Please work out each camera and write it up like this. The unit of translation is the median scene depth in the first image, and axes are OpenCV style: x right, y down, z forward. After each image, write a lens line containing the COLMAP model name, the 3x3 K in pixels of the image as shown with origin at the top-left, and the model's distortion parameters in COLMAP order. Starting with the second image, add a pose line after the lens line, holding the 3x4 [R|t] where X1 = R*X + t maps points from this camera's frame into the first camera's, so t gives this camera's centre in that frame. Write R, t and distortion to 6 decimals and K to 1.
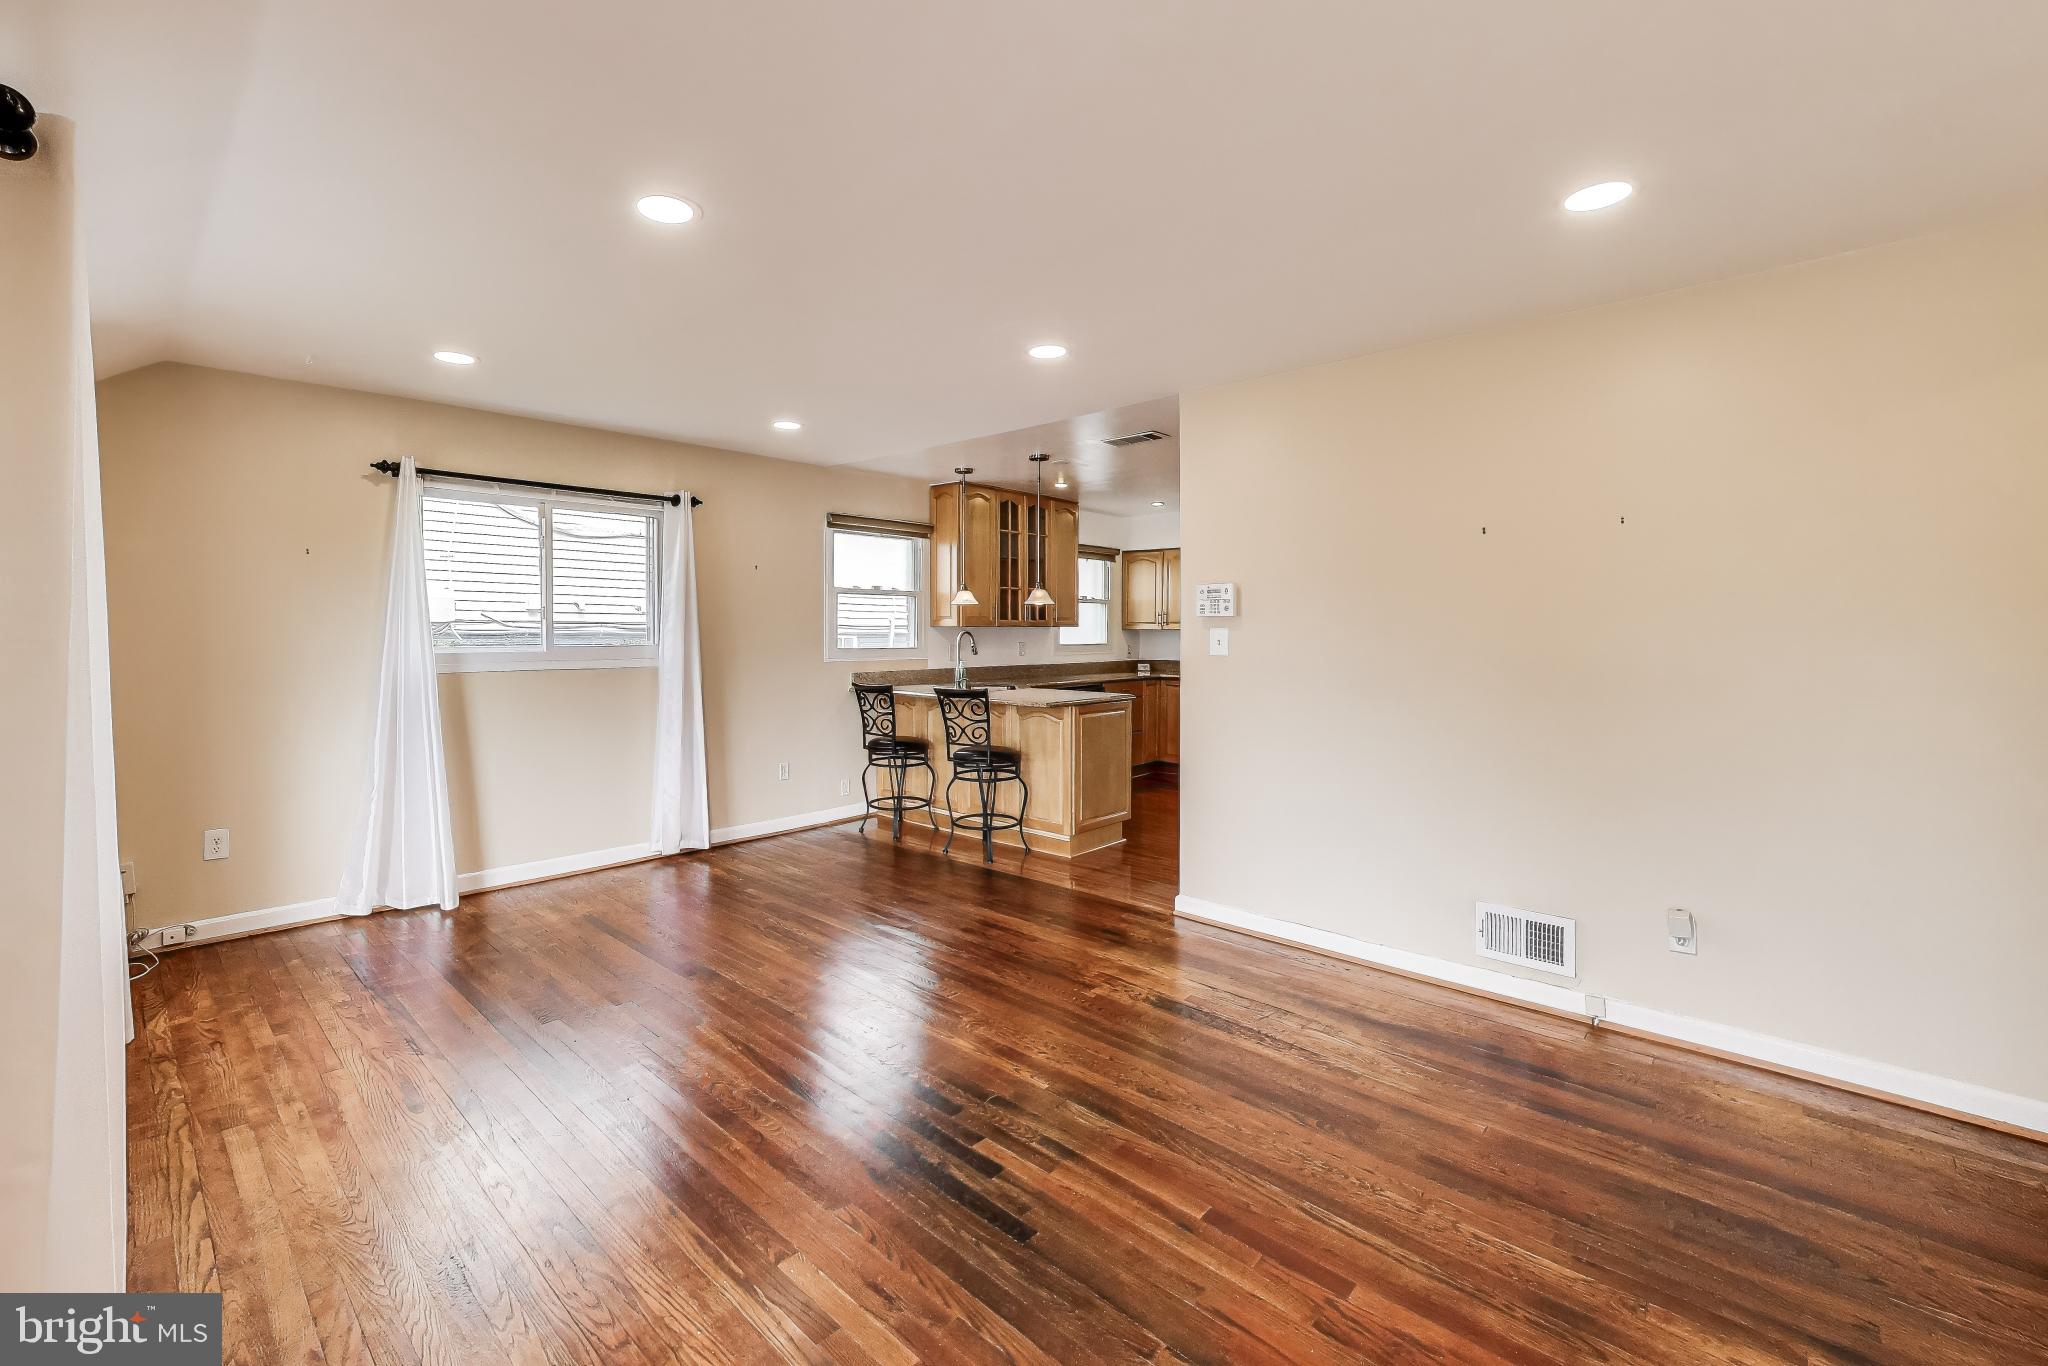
lens RADIAL K [[864.3, 0, 1011.5], [0, 864.3, 633.6], [0, 0, 1]] dist [-0.002283, 0.000028]
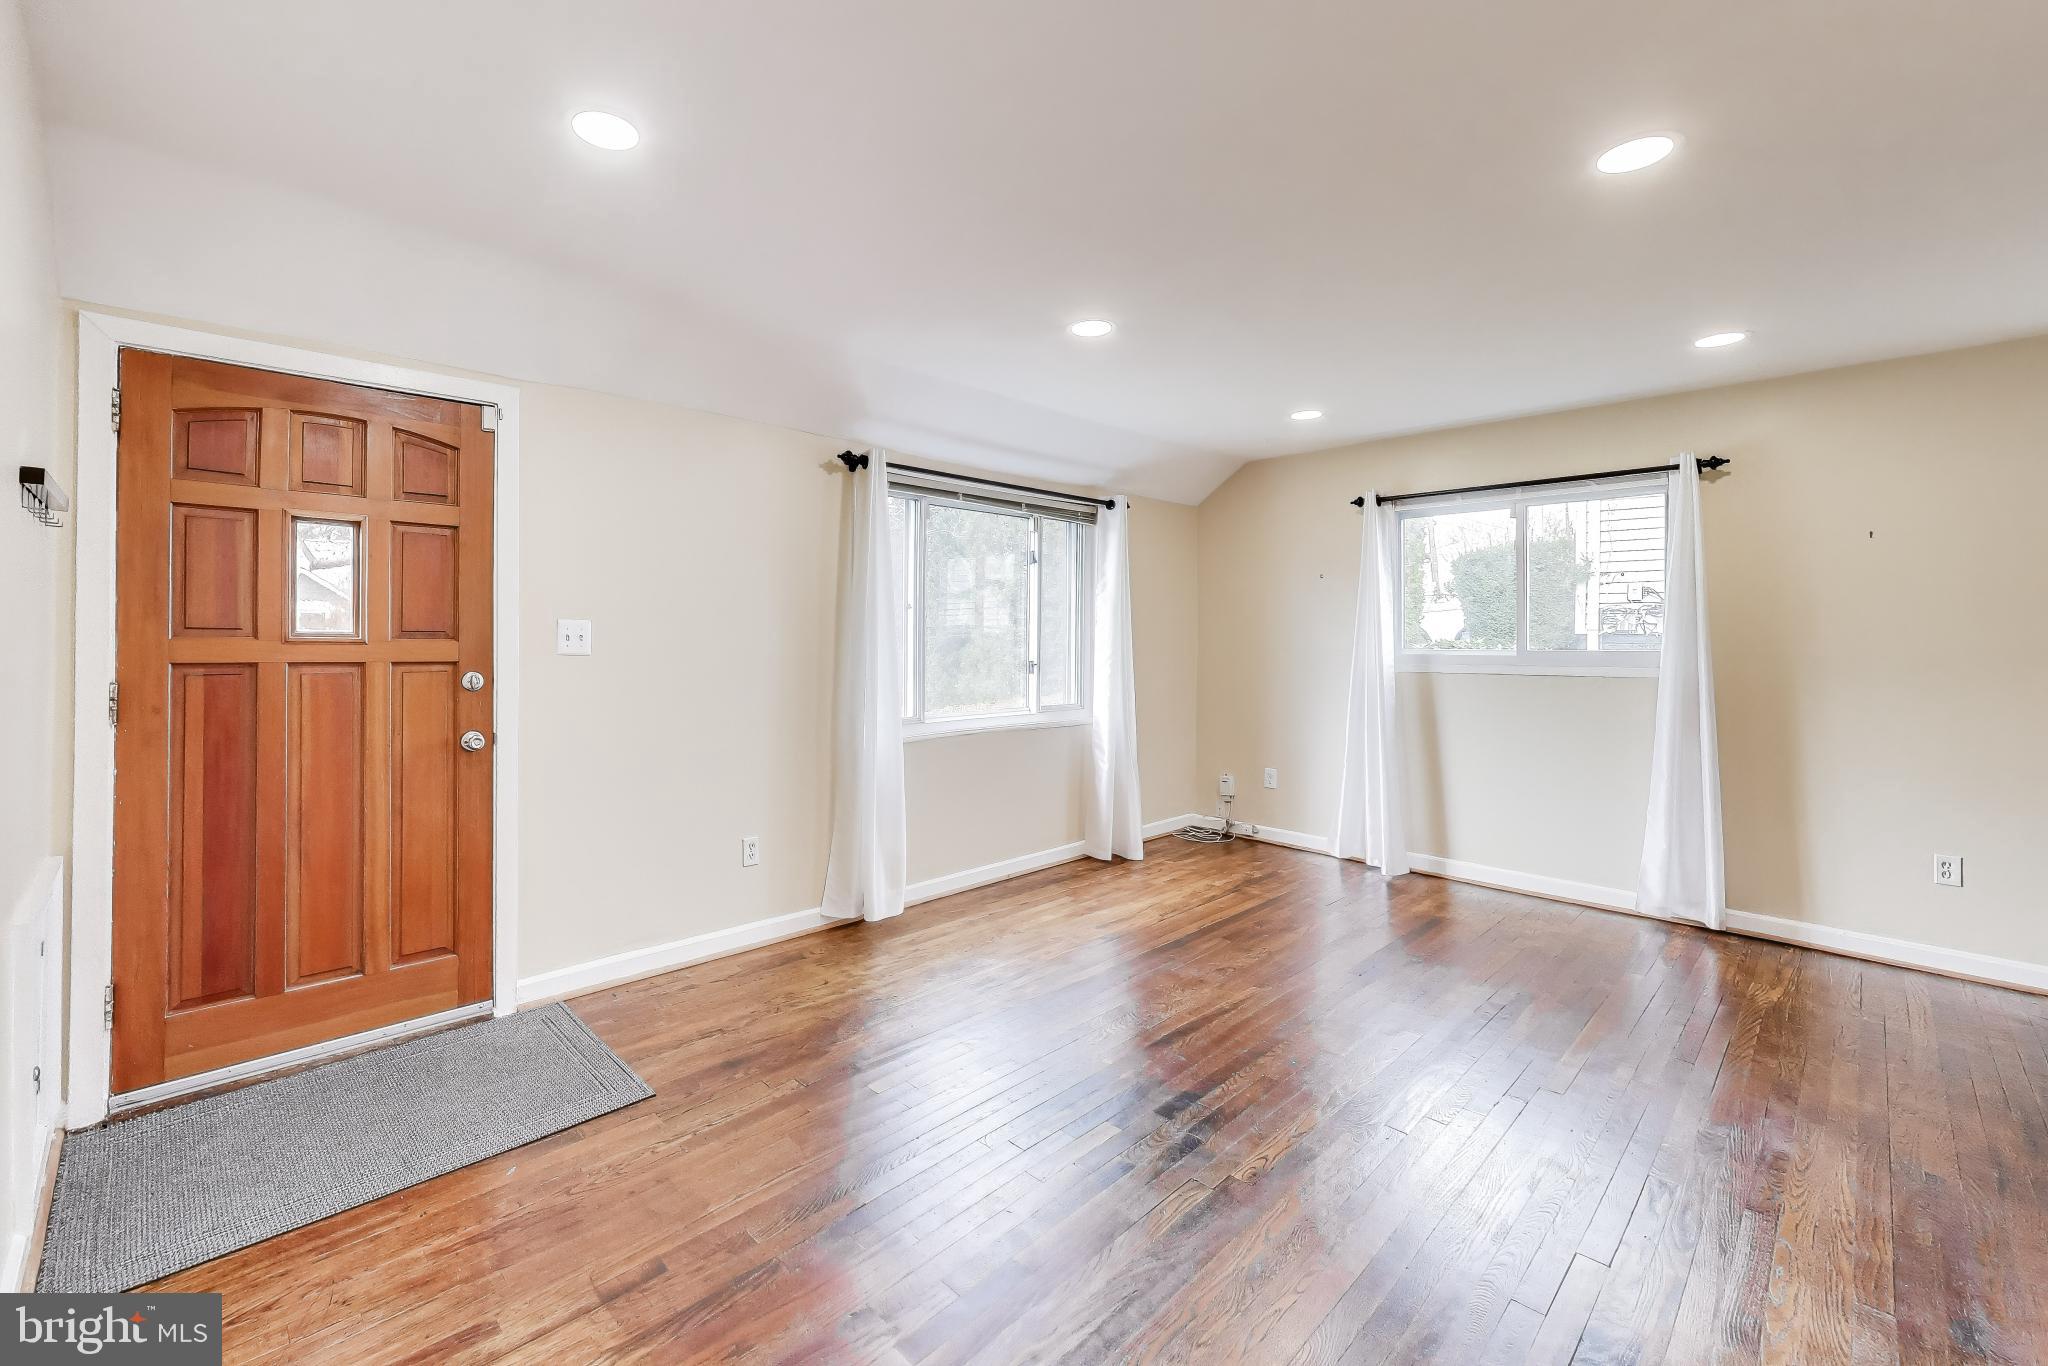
lens RADIAL K [[864.3, 0, 1011.5], [0, 864.3, 633.6], [0, 0, 1]] dist [-0.002283, 0.000028]
pose [[-0.018989, -0.000181, -0.999820, 0.554446], [-0.008496, 0.999964, -0.000020, -0.000046], [0.999784, 0.008494, -0.018990, 0.566148]]
